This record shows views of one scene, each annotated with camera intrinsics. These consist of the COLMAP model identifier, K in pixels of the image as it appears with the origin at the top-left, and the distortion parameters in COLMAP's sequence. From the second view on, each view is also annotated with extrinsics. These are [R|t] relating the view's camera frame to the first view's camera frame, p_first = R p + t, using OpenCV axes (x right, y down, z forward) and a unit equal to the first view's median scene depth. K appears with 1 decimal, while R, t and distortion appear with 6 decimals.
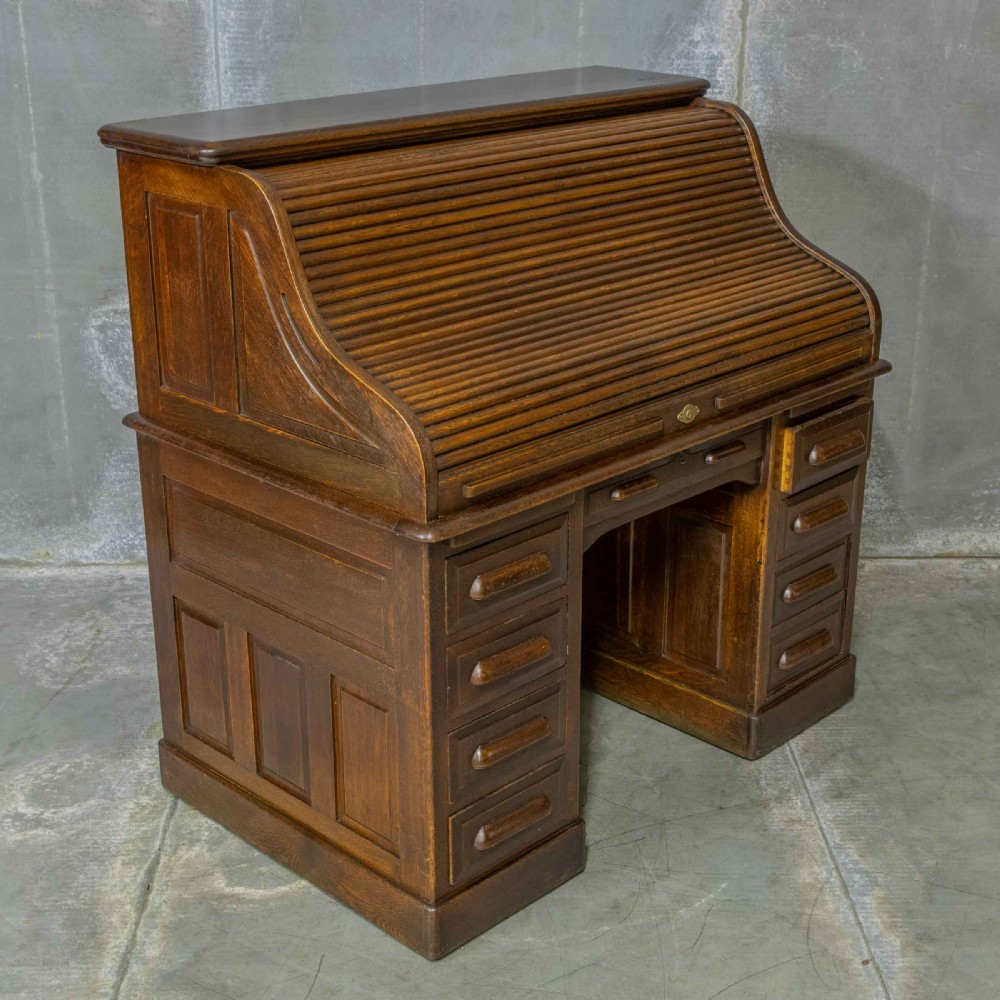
lens RADIAL K [[1605.5, 0, 514.4], [0, 1605.5, 472.0], [0, 0, 1]] dist [-0.023245, 0.073403]
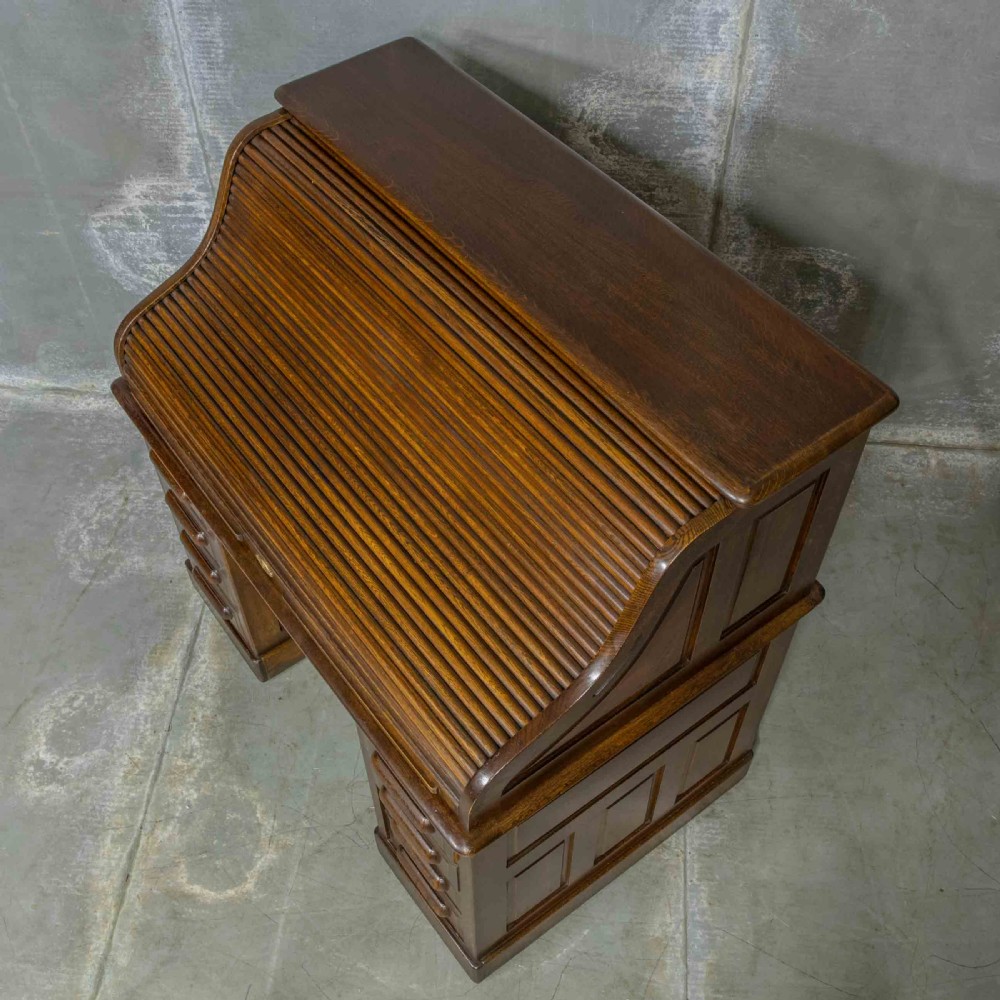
lens RADIAL K [[1169.9, 0, 472.7], [0, 1169.9, 479.0], [0, 0, 1]] dist [-0.101470, 0.073018]
pose [[0.990816, 0.089326, -0.101508, 0.079915], [-0.024626, 0.857375, 0.514103, -0.367577], [0.132953, -0.506881, 0.851701, 0.325208]]
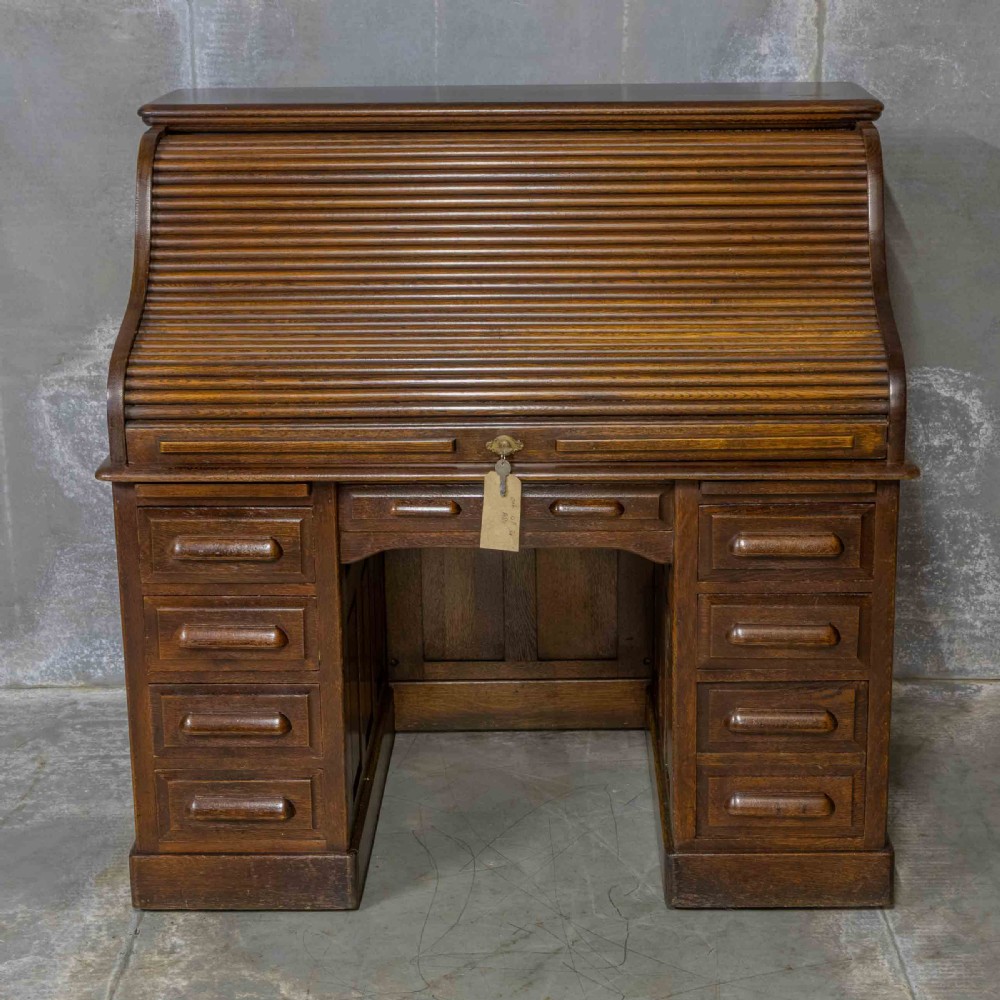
lens RADIAL K [[2029.8, 0, 536.1], [0, 2029.8, 475.5], [0, 0, 1]] dist [0.016947, 0.168682]
pose [[0.999624, -0.002073, -0.027329, 0.023631], [0.000078, 0.997345, -0.072815, 0.028574], [0.027407, 0.072786, 0.996971, -0.047339]]
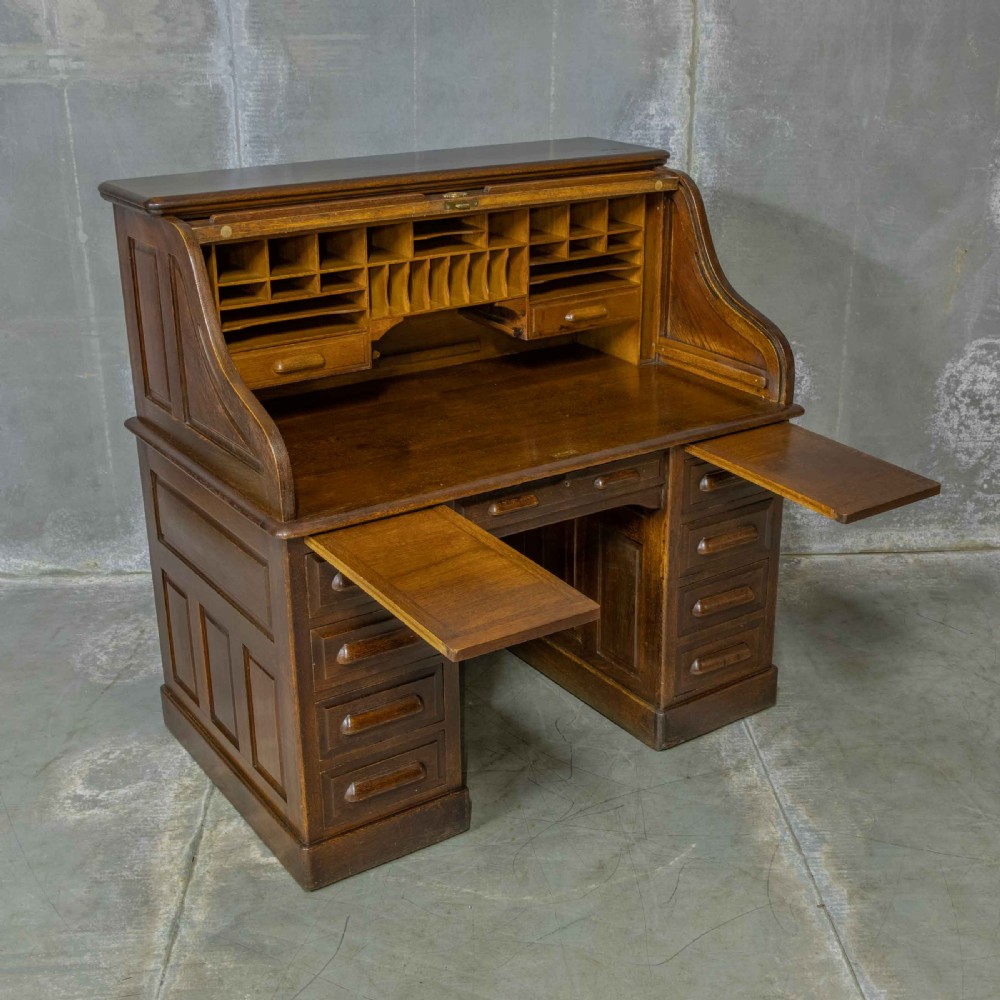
lens RADIAL K [[1358.4, 0, 525.3], [0, 1358.4, 477.4], [0, 0, 1]] dist [-0.059456, 0.090867]
pose [[0.999423, -0.016598, 0.029641, -0.011694], [0.016585, 0.999862, 0.000683, -0.007870], [-0.029648, -0.000191, 0.999560, 0.022267]]
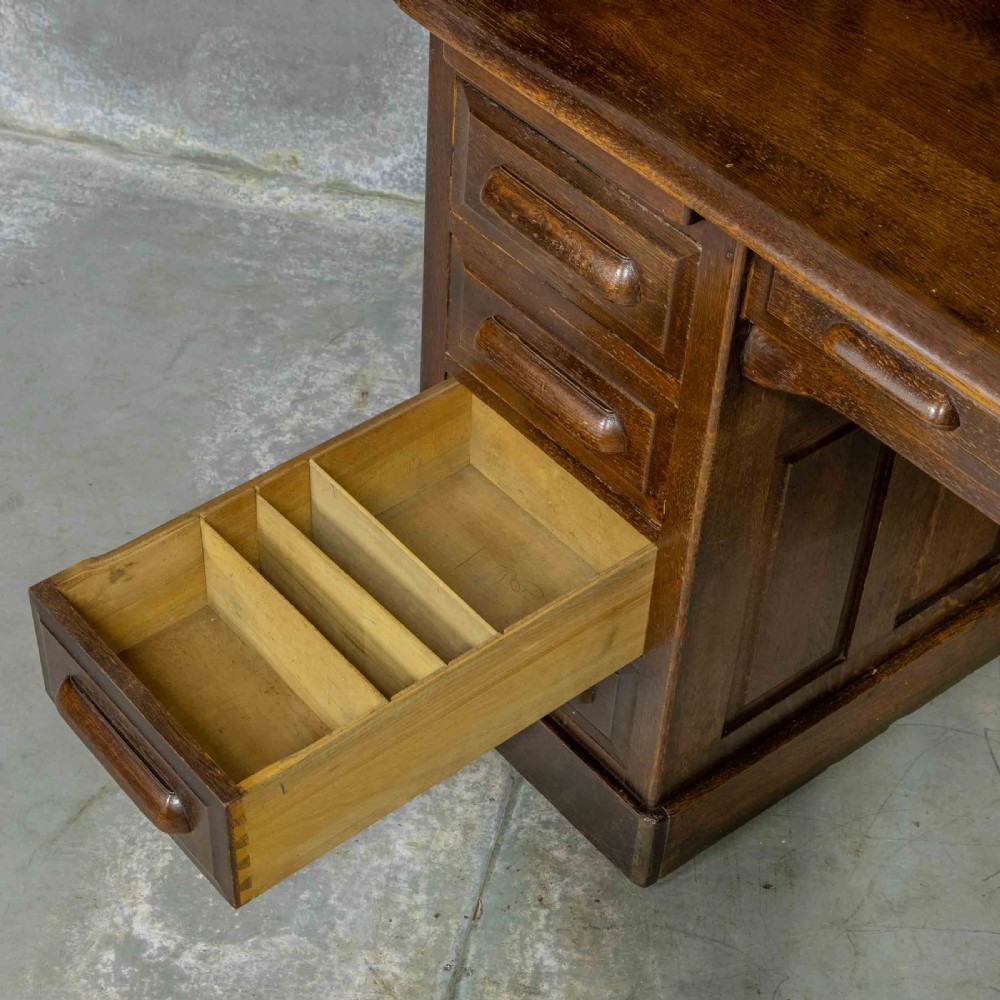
lens RADIAL K [[2076.5, 0, 384.6], [0, 2076.5, 541.4], [0, 0, 1]] dist [0.023758, 0.094584]
pose [[0.951992, 0.221457, -0.211348, -0.110971], [-0.116753, 0.900880, 0.418071, -0.131957], [0.282985, -0.373325, 0.883486, 0.430781]]
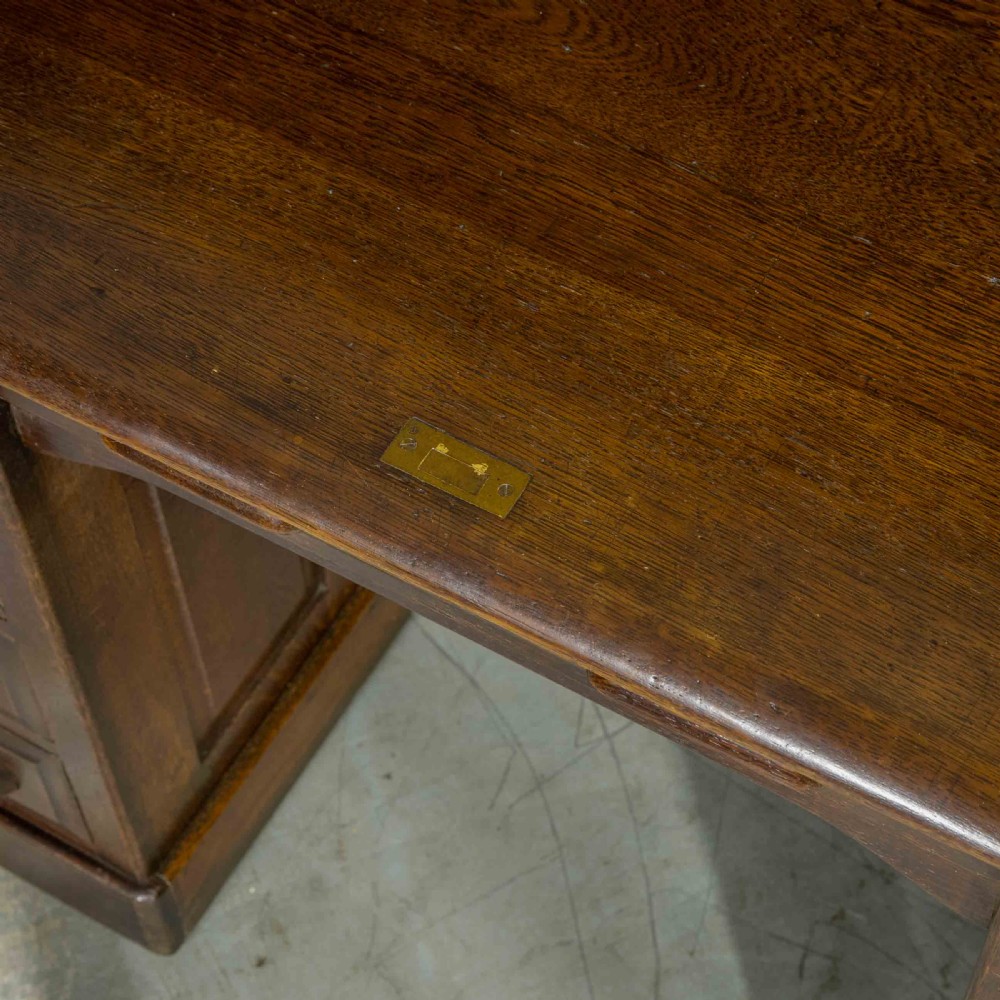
lens RADIAL K [[2236.9, 0, 500.0], [0, 2236.9, 500.0], [0, 0, 1]] dist [0.025355, 0.489620]
pose [[0.996346, -0.080400, 0.028832, -0.082452], [0.047330, 0.800691, 0.597204, -0.172859], [-0.071101, -0.593657, 0.801571, 0.569082]]
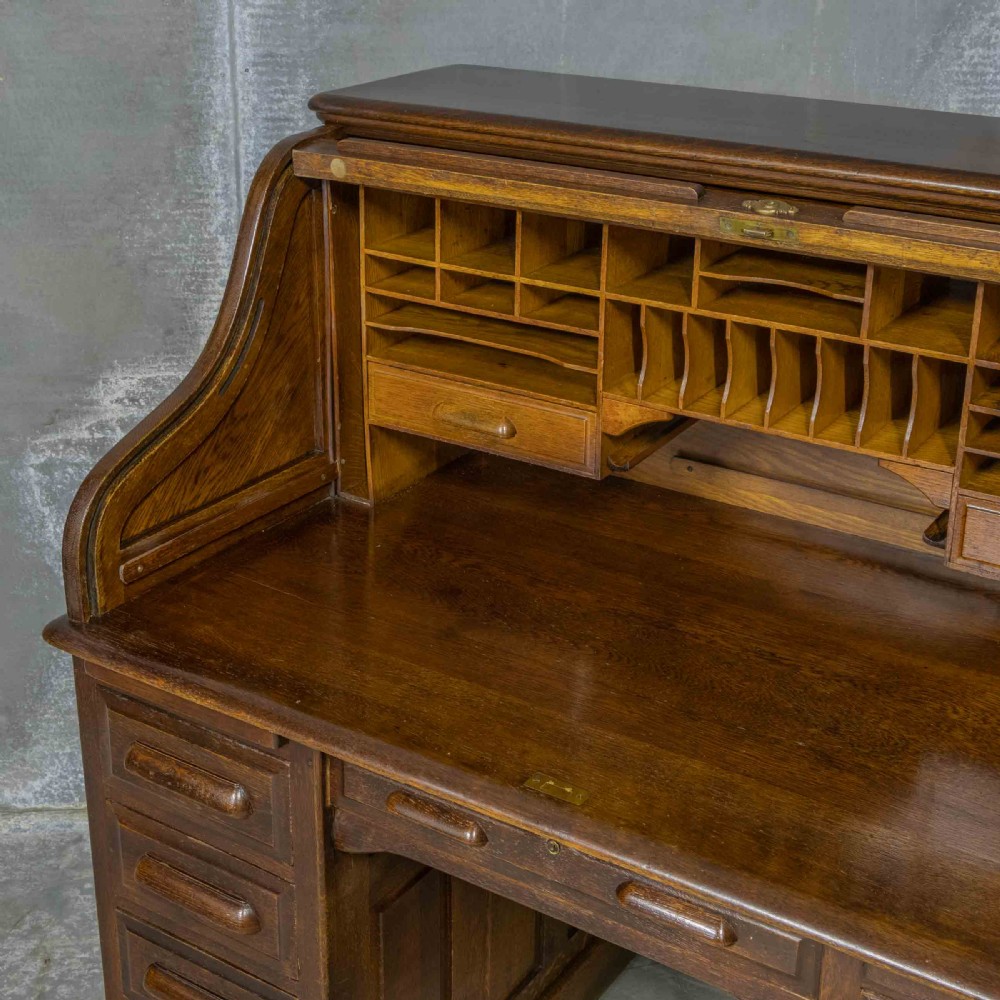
lens RADIAL K [[1631.2, 0, 452.2], [0, 1631.2, 438.9], [0, 0, 1]] dist [-0.041539, 0.187463]
pose [[0.999917, -0.004052, 0.012264, -0.110260], [0.003790, 0.999765, 0.021358, -0.122101], [-0.012347, -0.021309, 0.999697, 0.373451]]
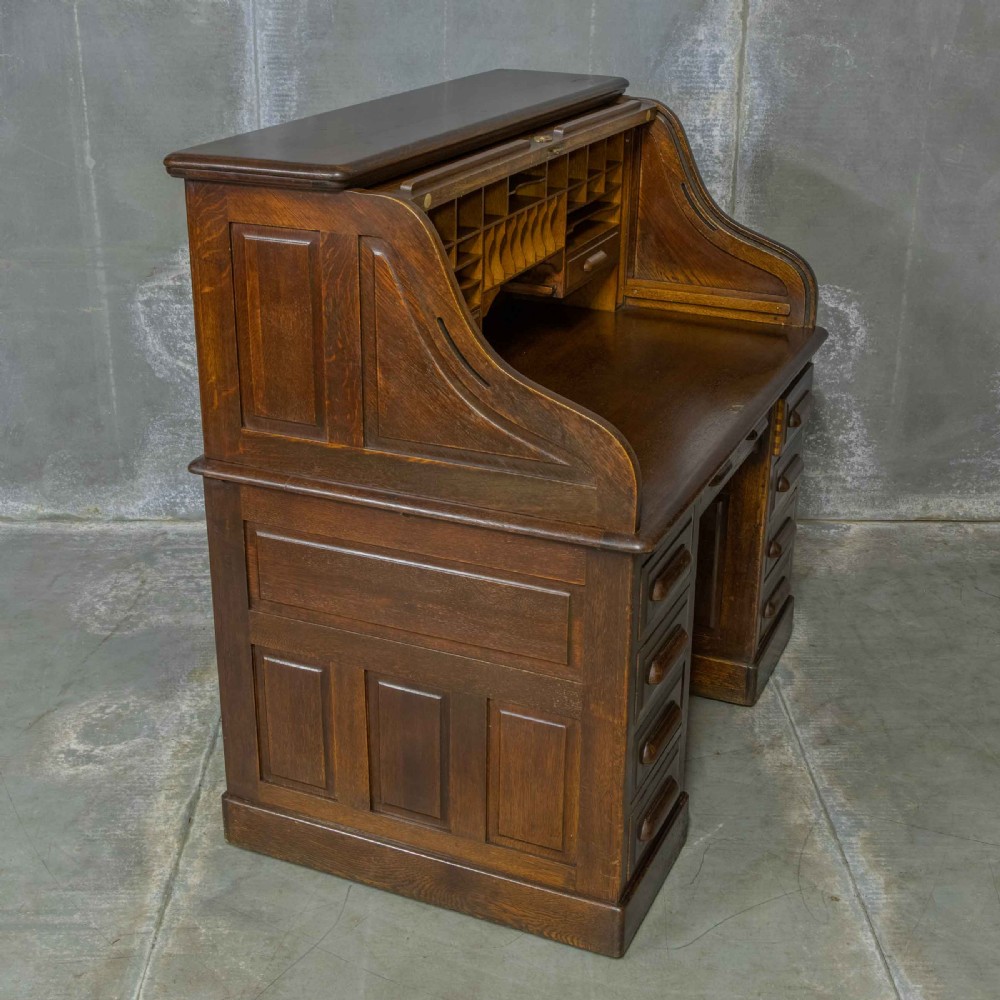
lens RADIAL K [[1471.9, 0, 492.7], [0, 1471.9, 455.9], [0, 0, 1]] dist [-0.057813, 0.078602]
pose [[0.999810, 0.008953, -0.017314, -0.006093], [-0.008689, 0.999845, 0.015294, -0.003632], [0.017448, -0.015141, 0.999733, 0.011162]]
